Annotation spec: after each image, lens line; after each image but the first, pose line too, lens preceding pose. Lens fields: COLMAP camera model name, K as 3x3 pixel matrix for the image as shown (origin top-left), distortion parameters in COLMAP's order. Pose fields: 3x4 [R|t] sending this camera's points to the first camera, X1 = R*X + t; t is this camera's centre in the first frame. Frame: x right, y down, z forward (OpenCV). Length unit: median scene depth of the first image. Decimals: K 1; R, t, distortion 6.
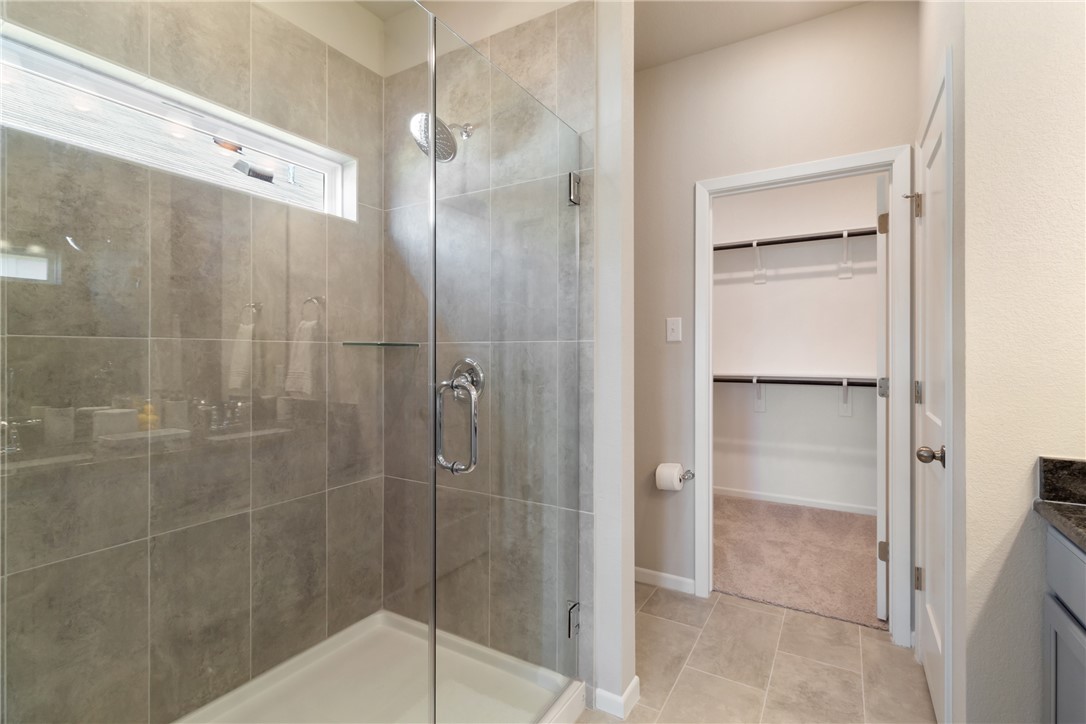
lens RADIAL K [[503.1, 0, 545.8], [0, 503.1, 358.0], [0, 0, 1]] dist [-0.001070, -0.000289]
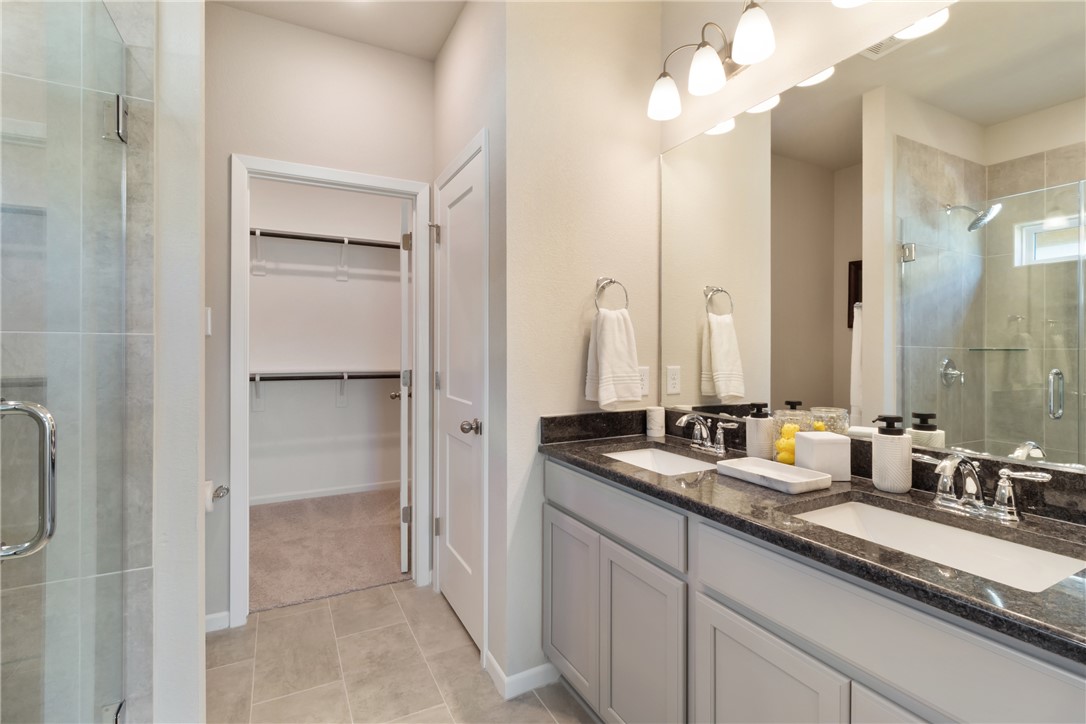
lens RADIAL K [[503.1, 0, 544.9], [0, 503.1, 353.2], [0, 0, 1]] dist [-0.001070, -0.000289]
pose [[0.519425, -0.006388, 0.854492, -0.187685], [0.006274, 0.999974, 0.003662, -0.003889], [-0.854493, 0.003459, 0.519452, 0.094378]]
